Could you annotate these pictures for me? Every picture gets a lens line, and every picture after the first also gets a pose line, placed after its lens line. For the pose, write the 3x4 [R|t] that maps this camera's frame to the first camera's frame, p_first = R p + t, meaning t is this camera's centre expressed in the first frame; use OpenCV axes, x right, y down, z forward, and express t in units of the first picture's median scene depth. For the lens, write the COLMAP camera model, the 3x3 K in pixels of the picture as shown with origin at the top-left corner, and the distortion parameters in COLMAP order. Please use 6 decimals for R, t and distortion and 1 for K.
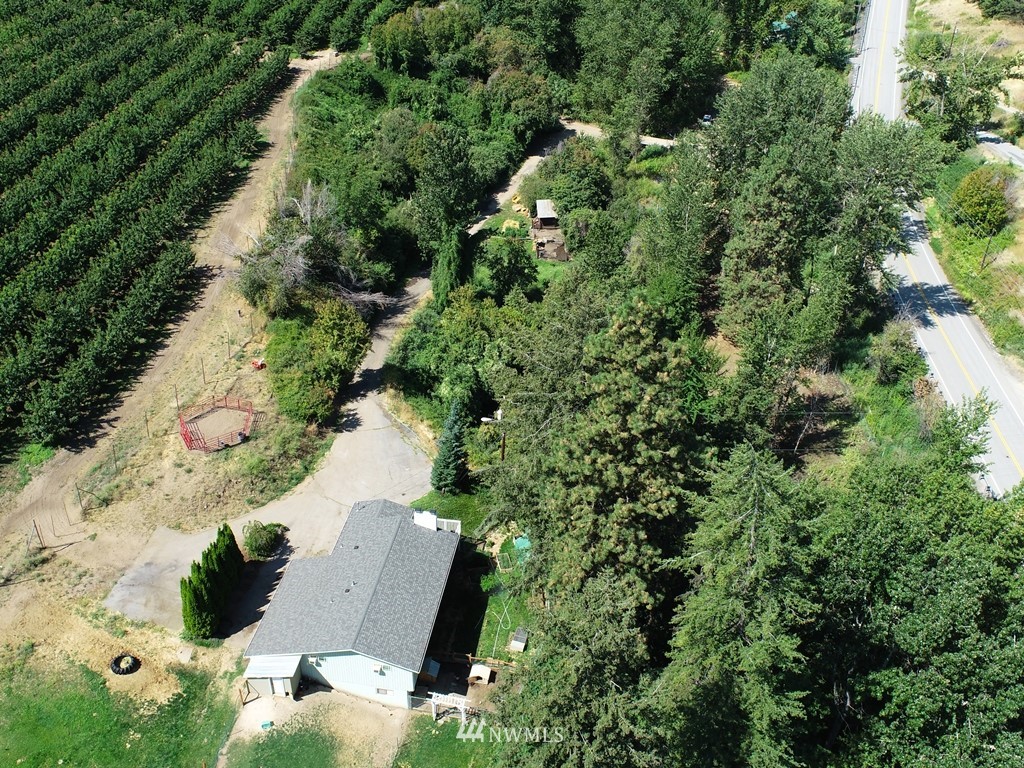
lens RADIAL K [[920.1, 0, 511.1], [0, 920.1, 385.2], [0, 0, 1]] dist [0.002603, -0.008222]
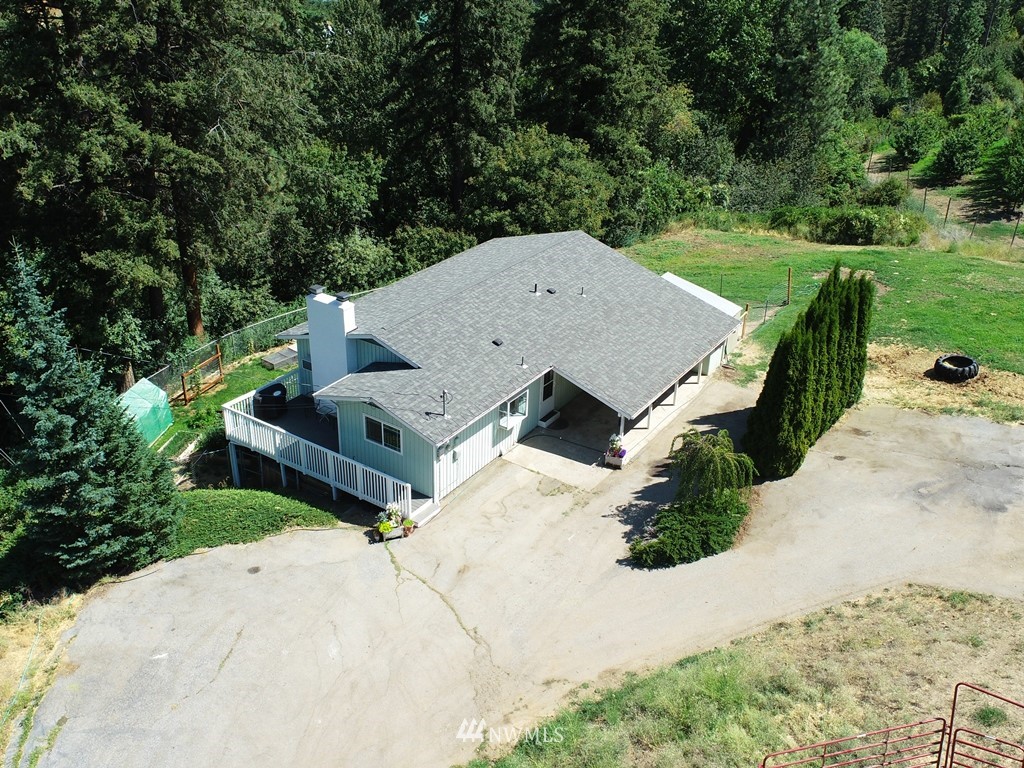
lens RADIAL K [[920.1, 0, 514.9], [0, 920.1, 382.7], [0, 0, 1]] dist [0.002603, -0.008222]
pose [[-0.903860, -0.244451, 0.351113, -0.262520], [0.188968, 0.508185, 0.840262, -0.146896], [-0.383833, 0.825828, -0.413135, 0.931260]]
